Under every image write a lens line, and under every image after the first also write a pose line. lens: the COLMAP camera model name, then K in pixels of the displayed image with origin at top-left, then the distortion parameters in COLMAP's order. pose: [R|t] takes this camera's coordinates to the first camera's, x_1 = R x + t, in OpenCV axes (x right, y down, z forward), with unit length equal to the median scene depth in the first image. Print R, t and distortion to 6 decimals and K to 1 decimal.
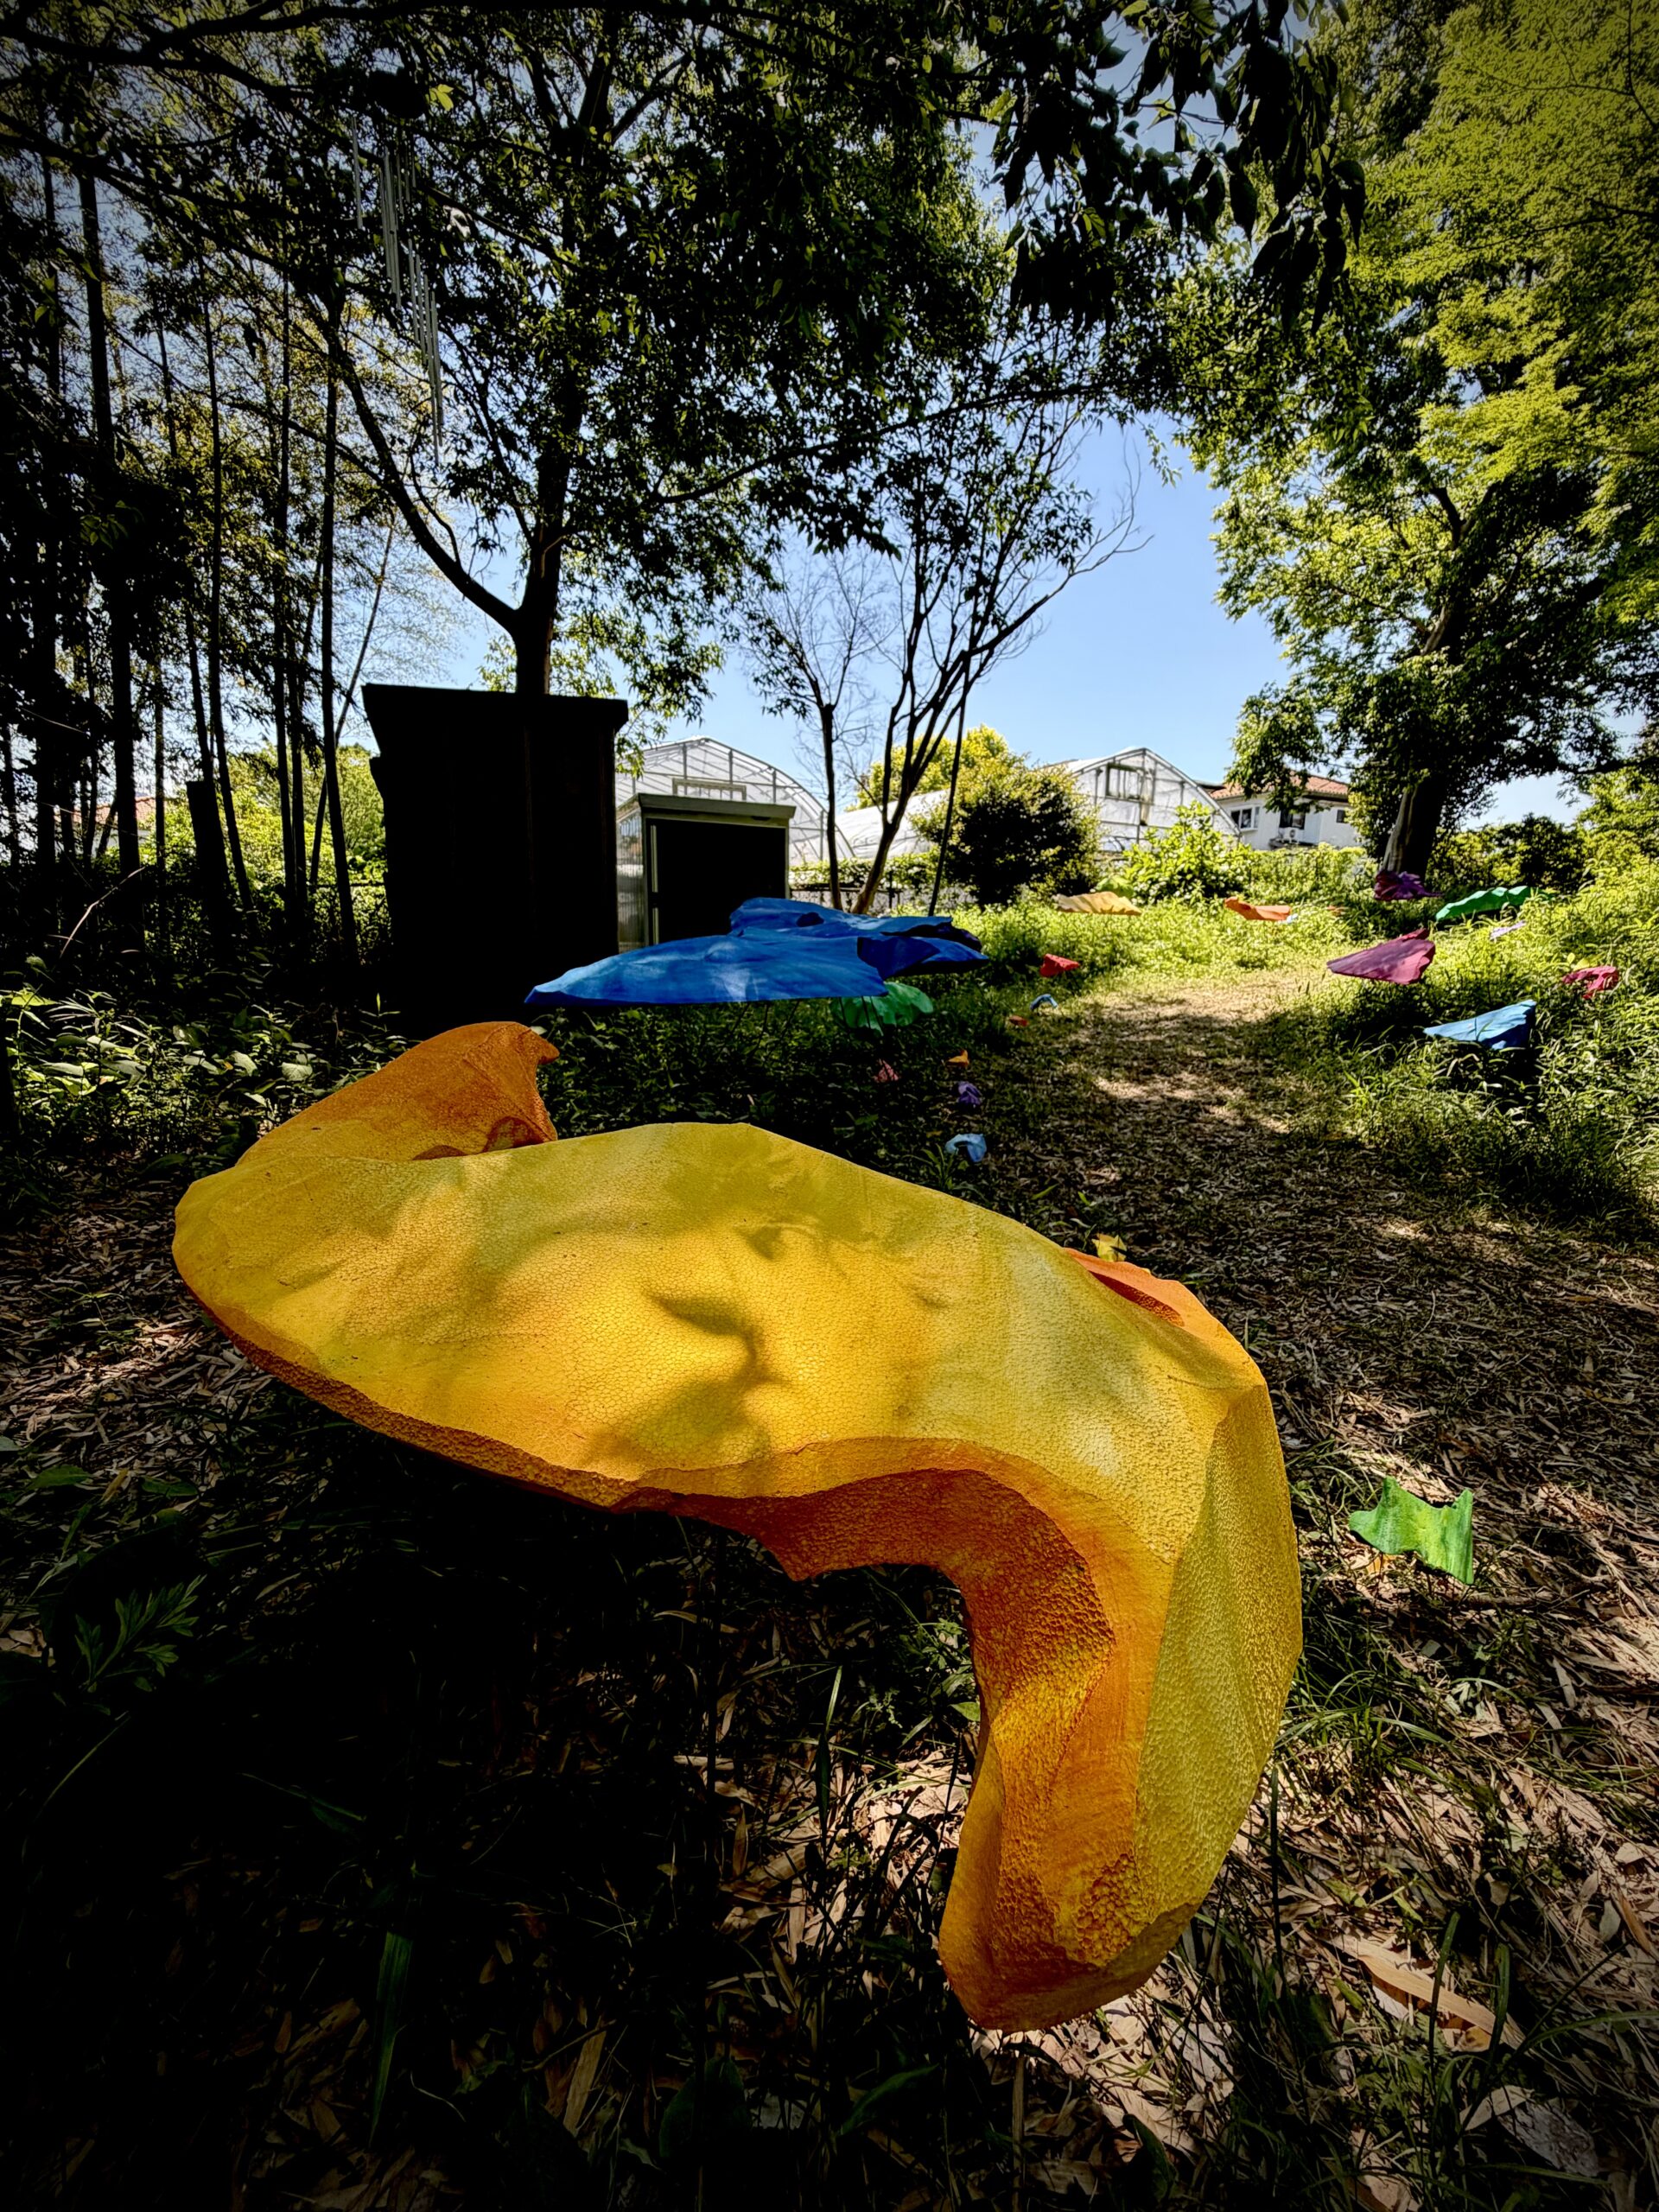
lens RADIAL K [[886.0, 0, 822.8], [0, 886.0, 1100.2], [0, 0, 1]] dist [0.000075, -0.000307]
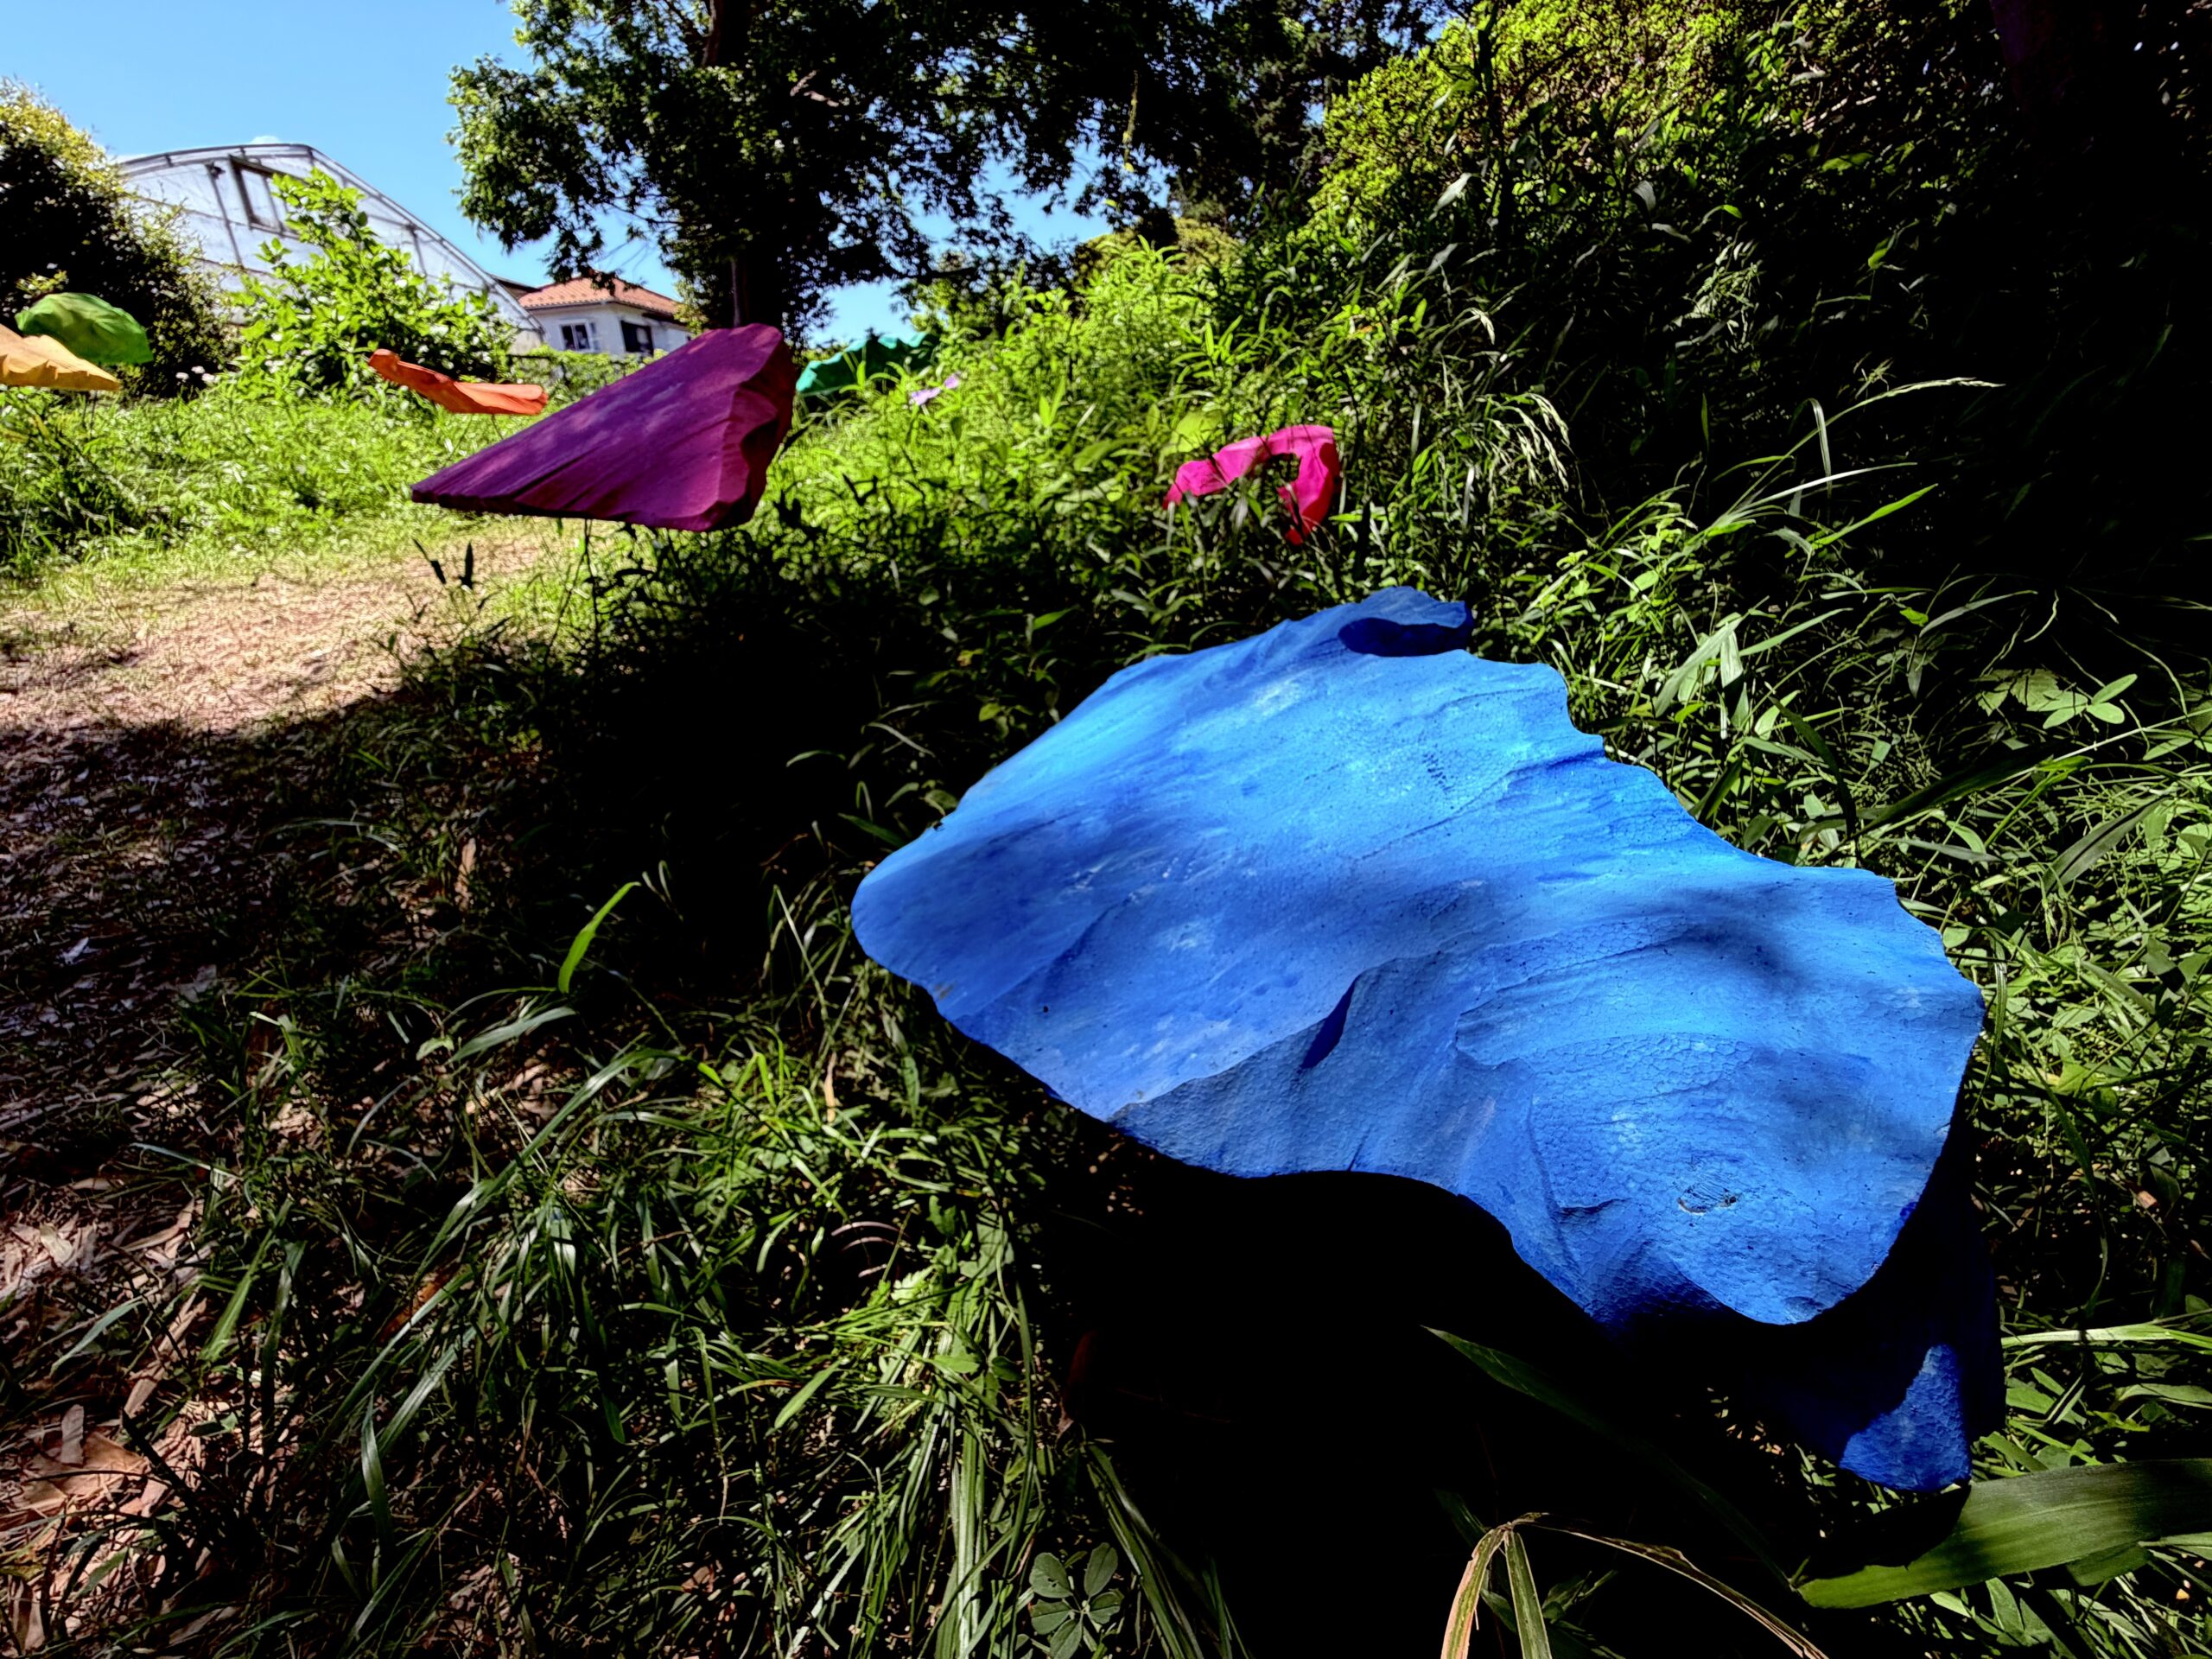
lens RADIAL K [[886.0, 0, 1095.5], [0, 886.0, 831.5], [0, 0, 1]] dist [0.000075, -0.000307]
pose [[0.634879, -0.303785, 0.710383, 0.194942], [0.169948, 0.951847, 0.255159, -0.036719], [-0.753689, -0.041267, 0.655935, 0.284438]]
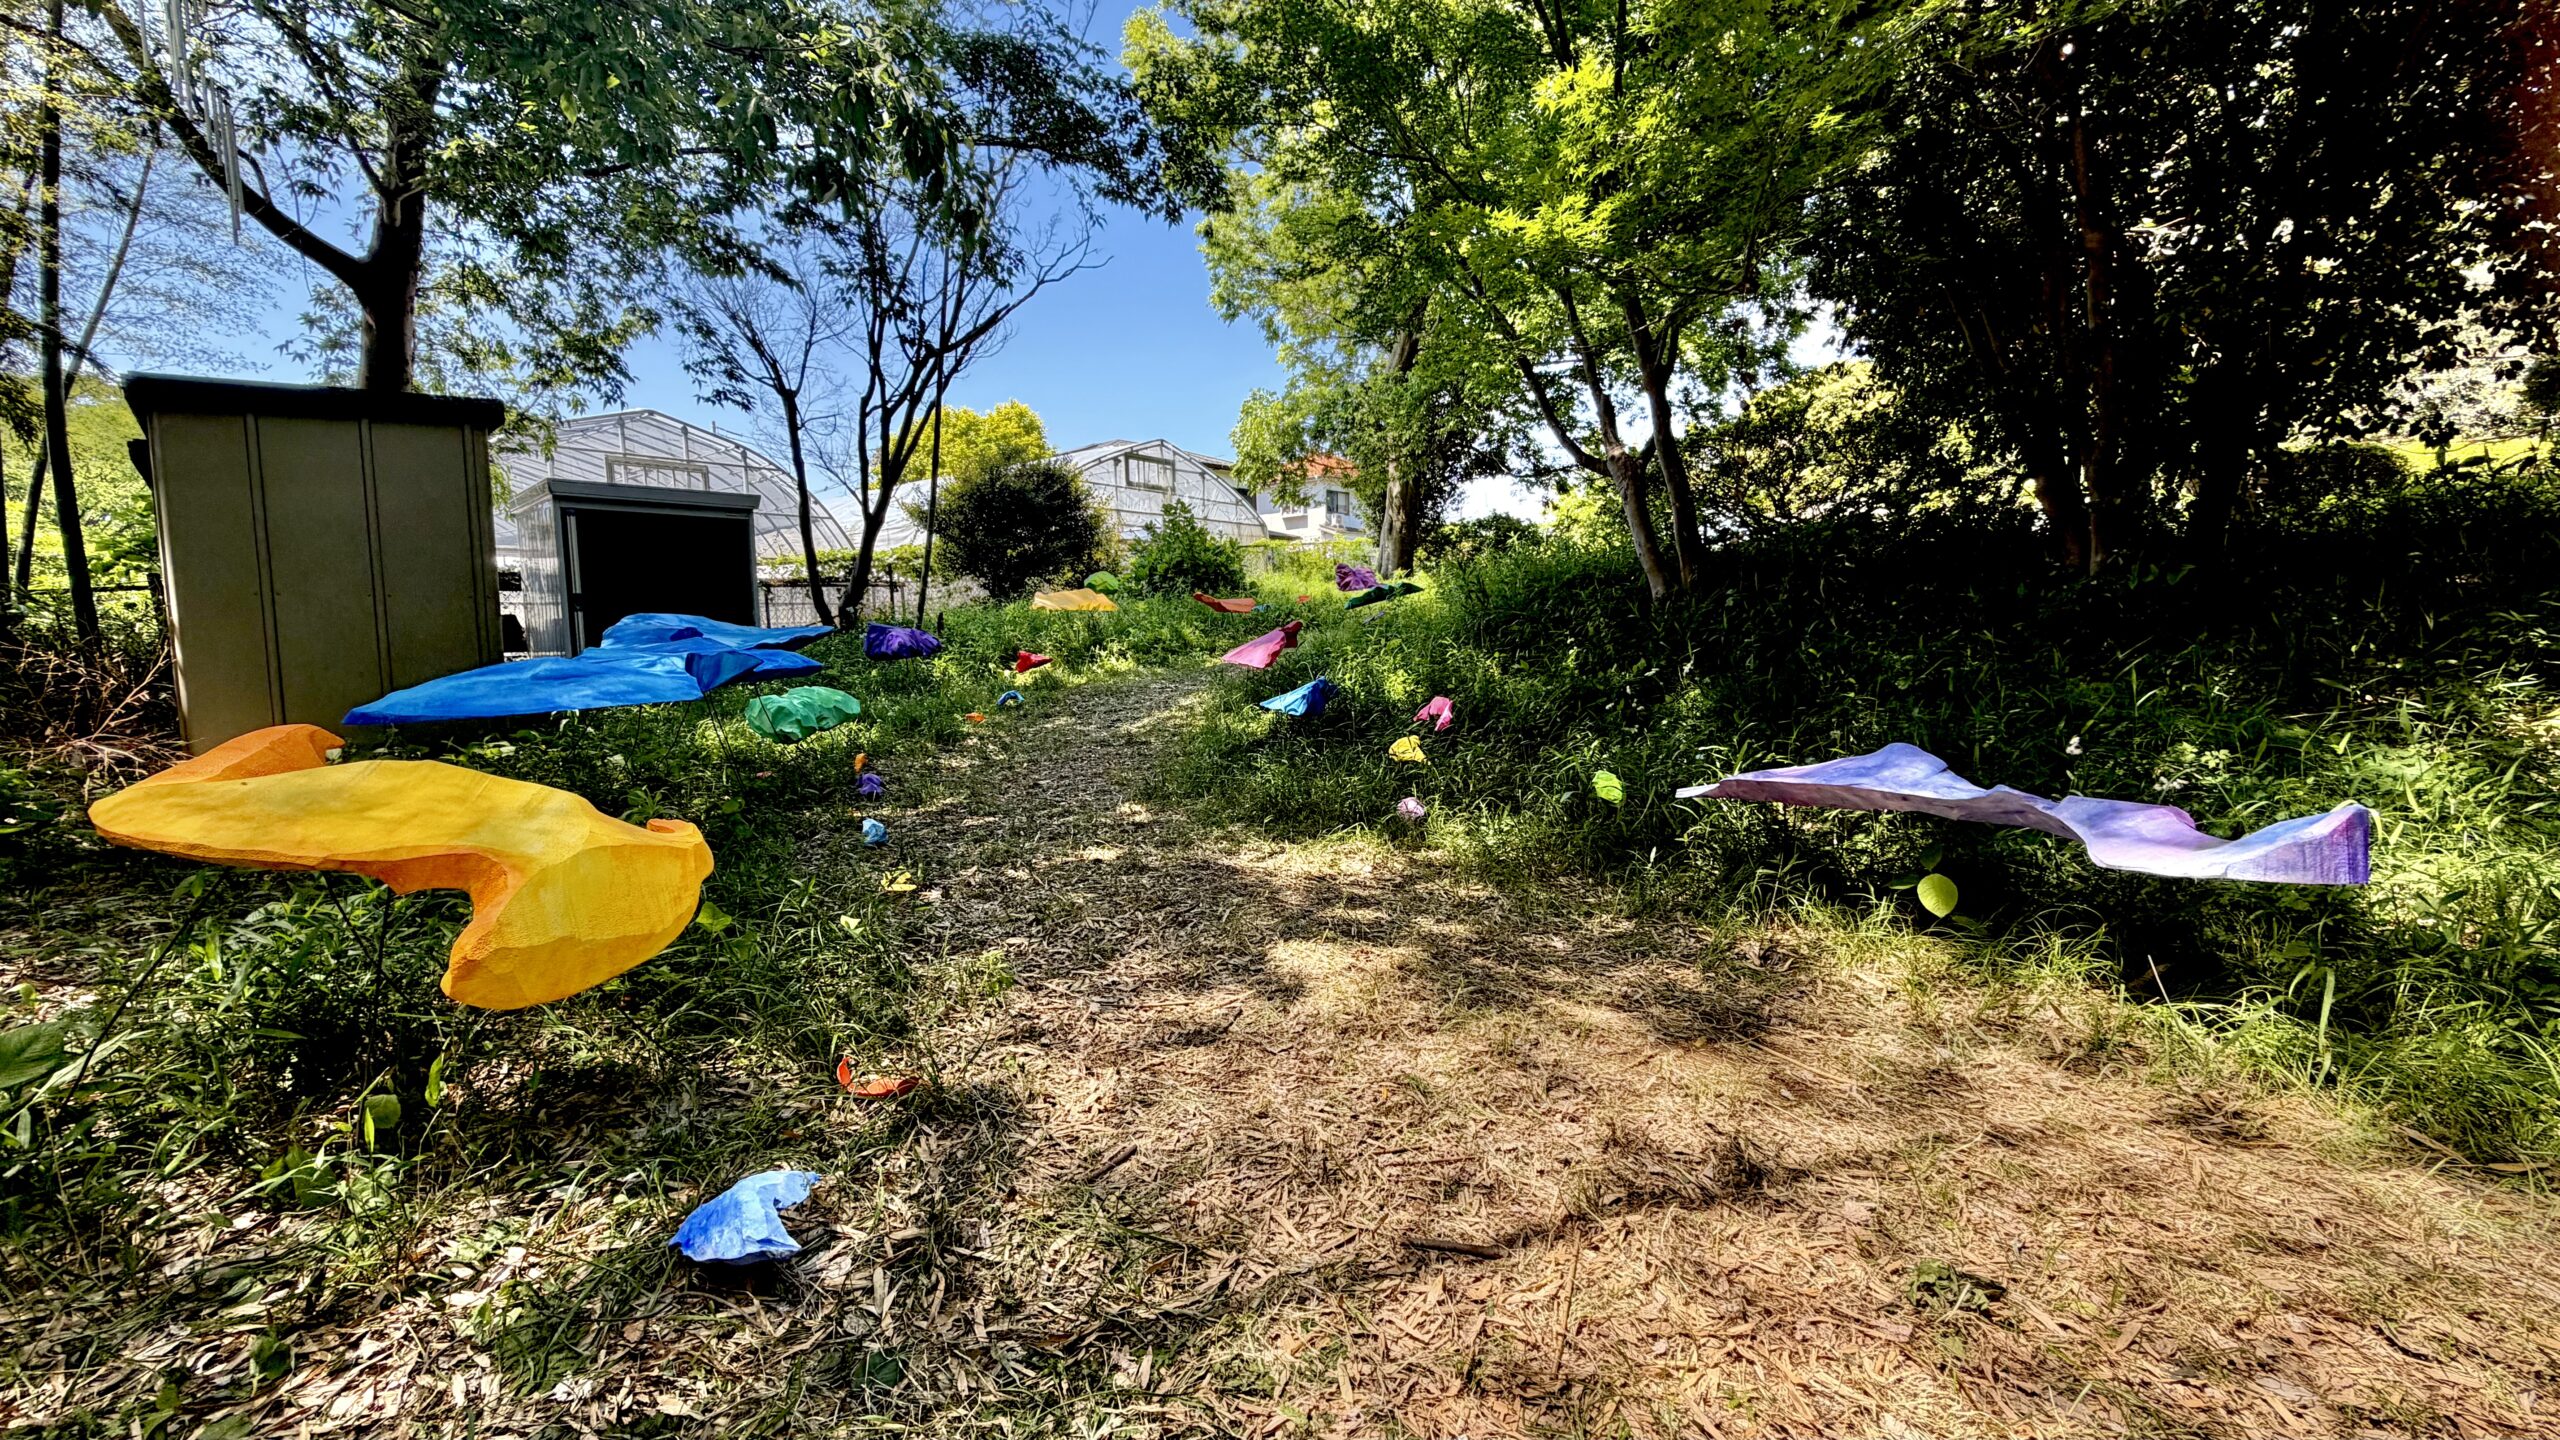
lens RADIAL K [[1030.0, 0, 1276.7], [0, 1030.0, 717.5], [0, 0, 1]] dist [0.000897, 0.000489]
pose [[0.926197, -0.061411, 0.372005, 0.046594], [0.096415, 0.992419, -0.076218, 0.018478], [-0.364504, 0.106460, 0.925096, -0.116054]]
